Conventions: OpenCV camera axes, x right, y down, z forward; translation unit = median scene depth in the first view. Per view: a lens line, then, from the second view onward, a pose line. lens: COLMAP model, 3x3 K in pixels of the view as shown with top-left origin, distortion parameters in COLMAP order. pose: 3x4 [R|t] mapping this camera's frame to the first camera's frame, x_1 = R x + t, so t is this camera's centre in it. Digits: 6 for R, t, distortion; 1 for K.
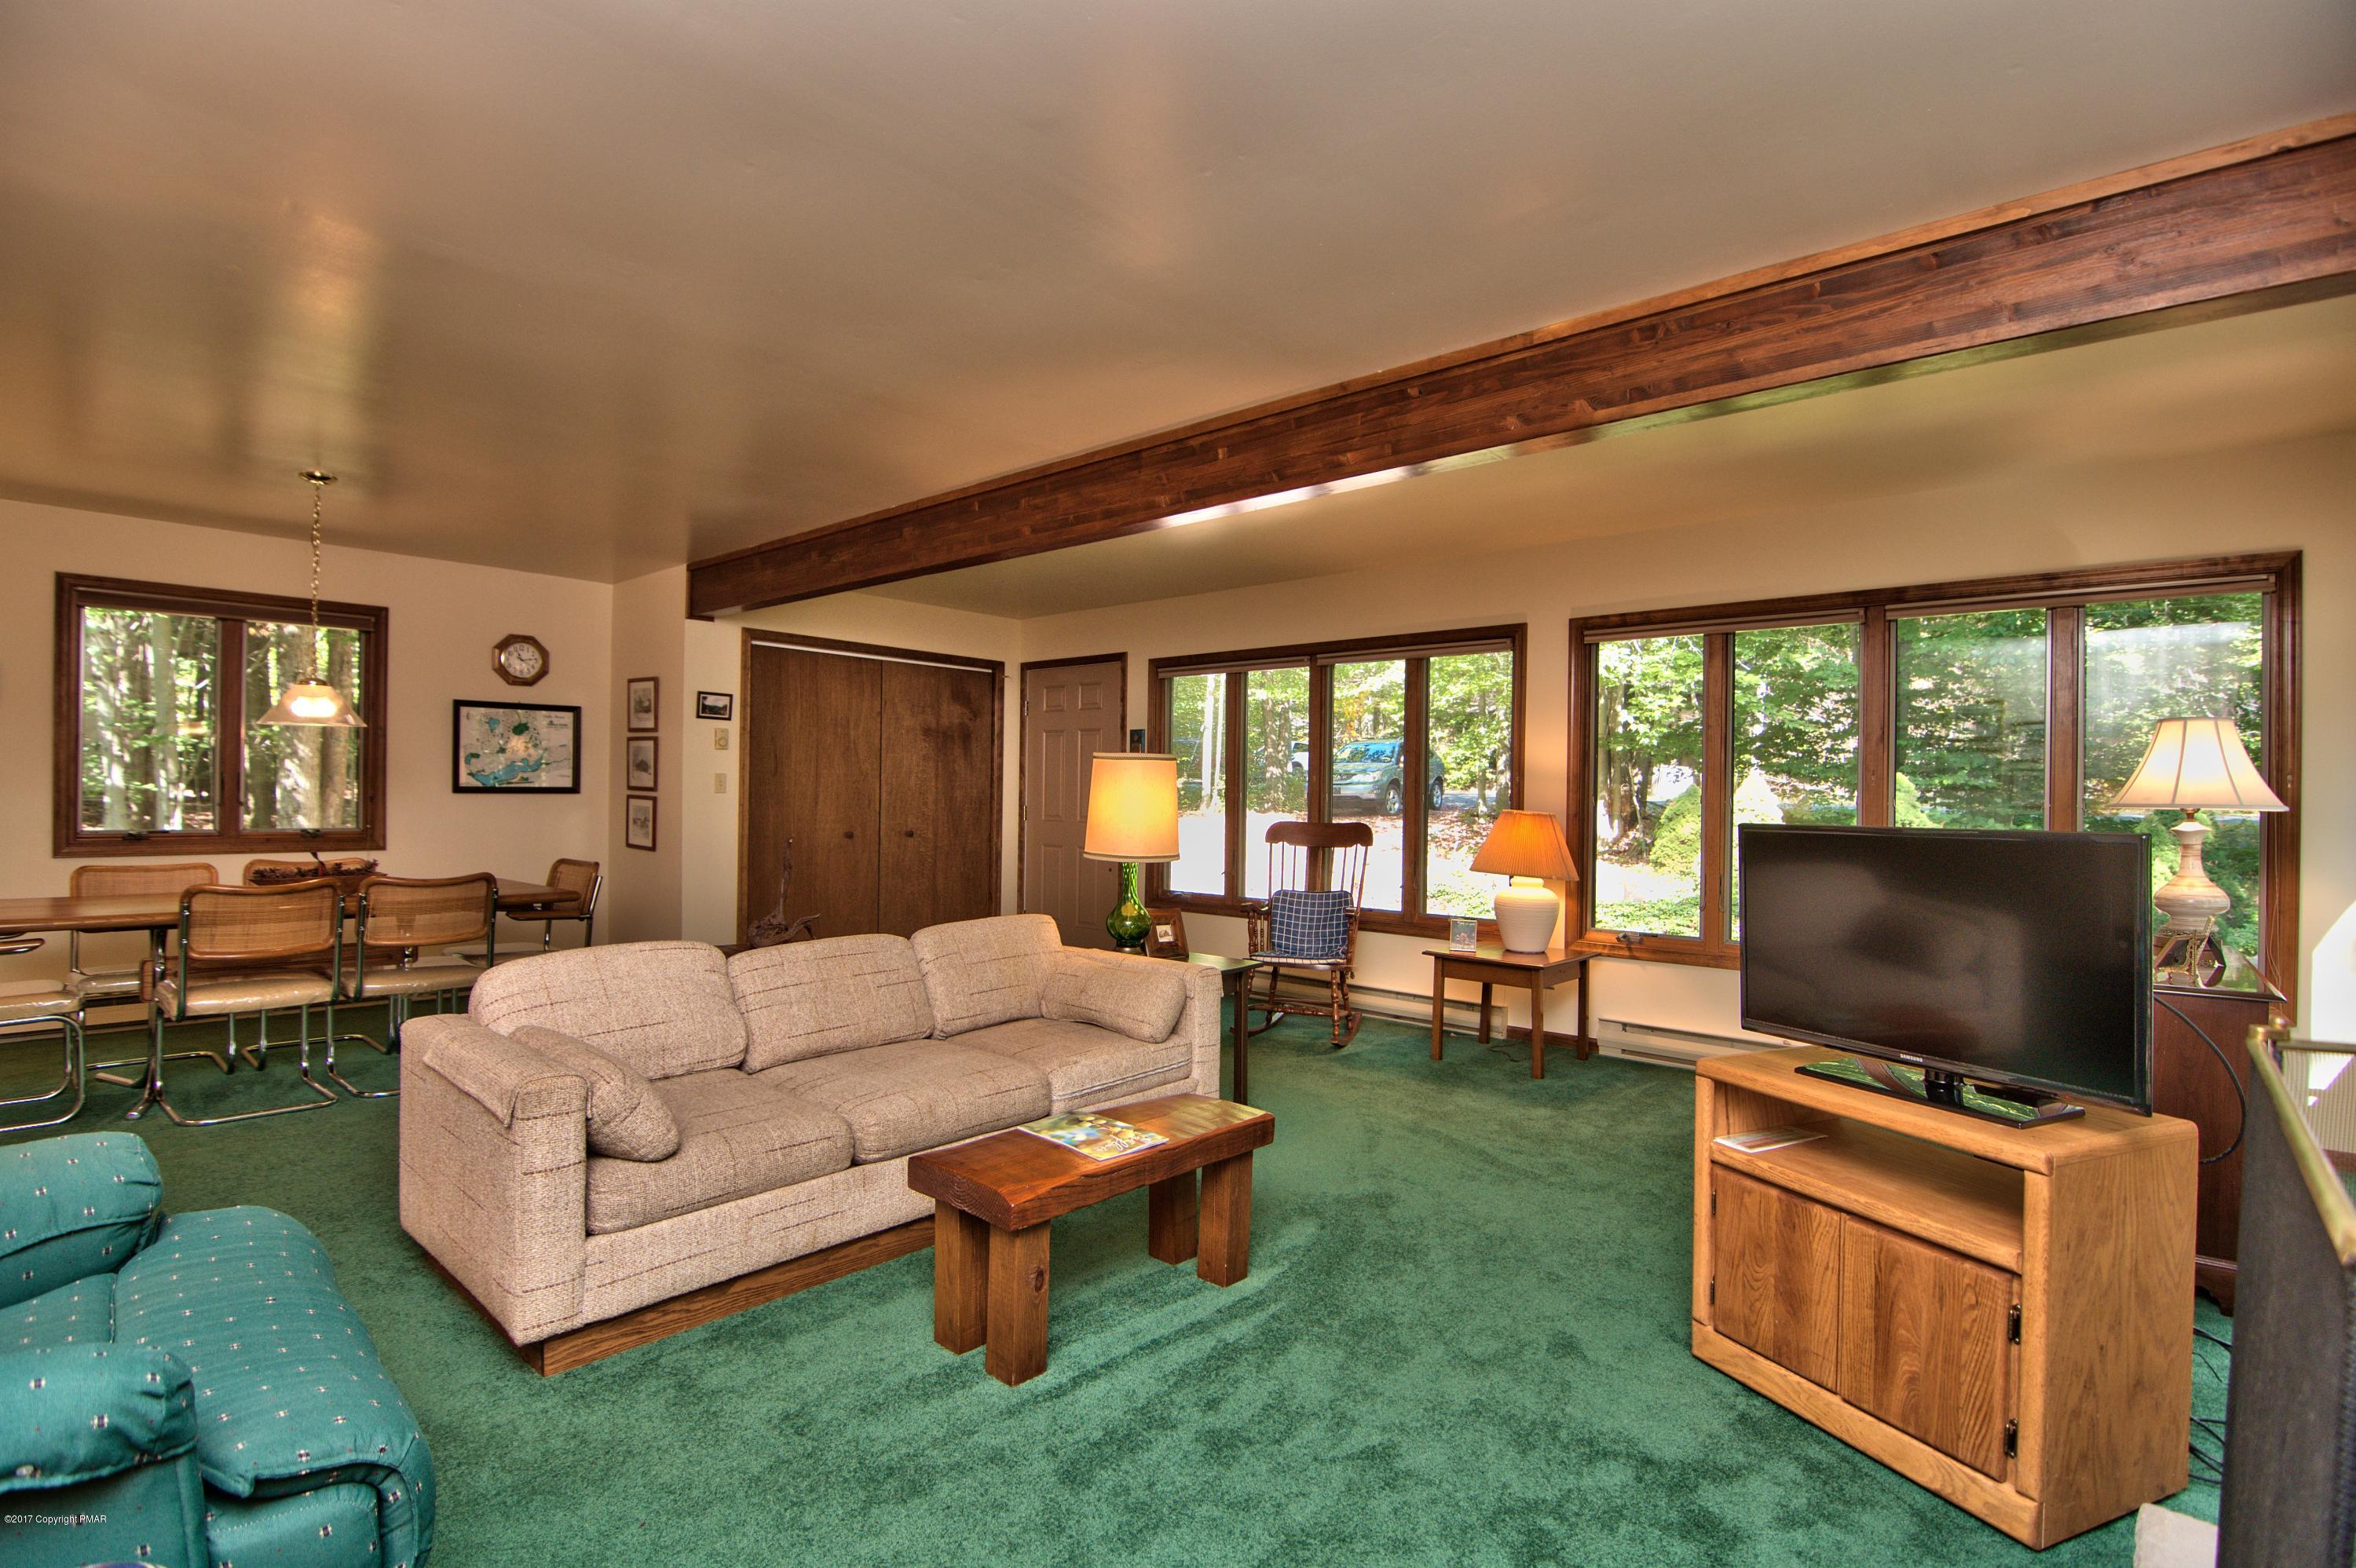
lens RADIAL K [[1126.4, 0, 1161.9], [0, 1126.4, 789.9], [0, 0, 1]] dist [-0.003863, -0.000488]
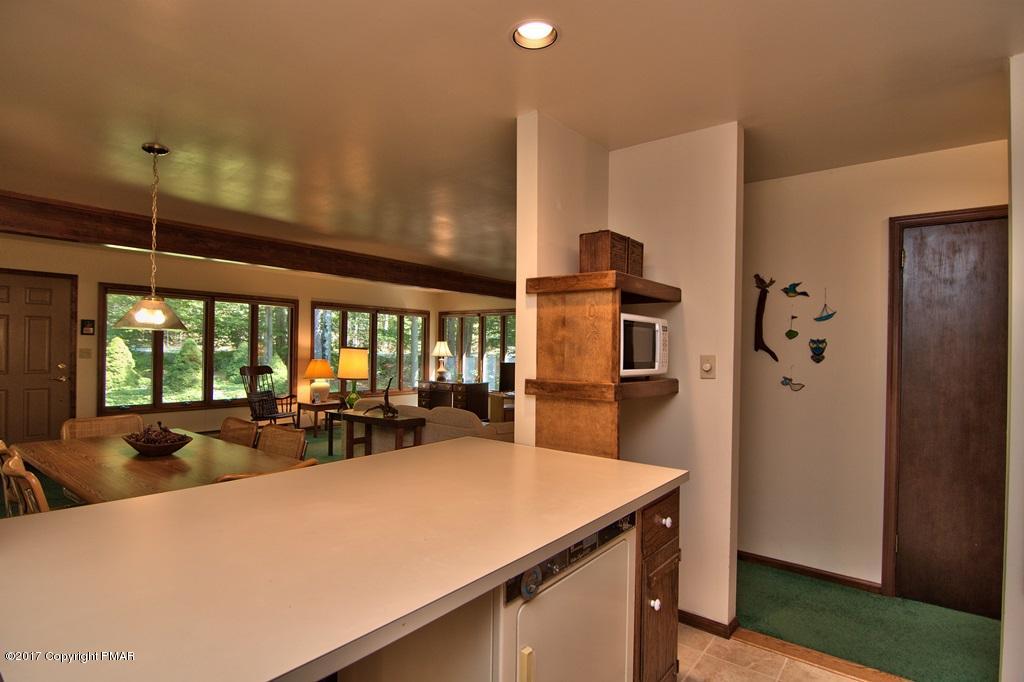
lens RADIAL K [[524.2, 0, 508.3], [0, 524.2, 347.7], [0, 0, 1]] dist [-0.005865, -0.000511]
pose [[-0.064819, -0.013136, 0.997811, -0.994128], [-0.019504, 0.999739, 0.011895, -0.035774], [-0.997706, -0.018691, -0.065058, 0.421867]]
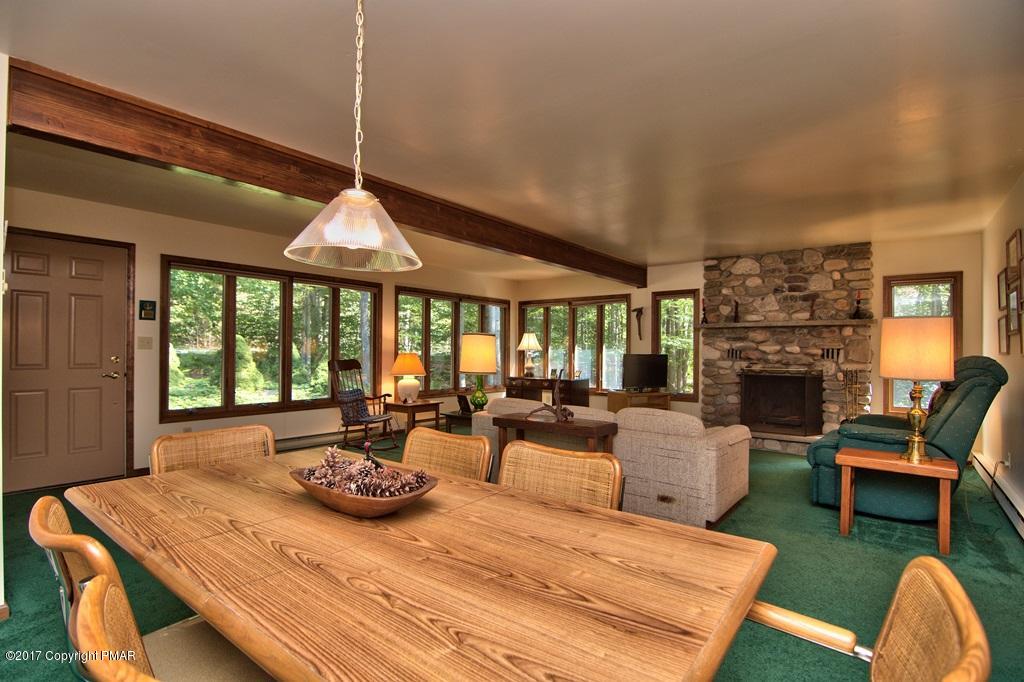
lens RADIAL K [[489.6, 0, 509.5], [0, 489.6, 341.9], [0, 0, 1]] dist [-0.003863, -0.000488]
pose [[-0.064782, 0.000963, 0.997899, -0.737439], [-0.012251, 0.999923, -0.001760, -0.006912], [-0.997824, -0.012339, -0.064765, 0.644347]]
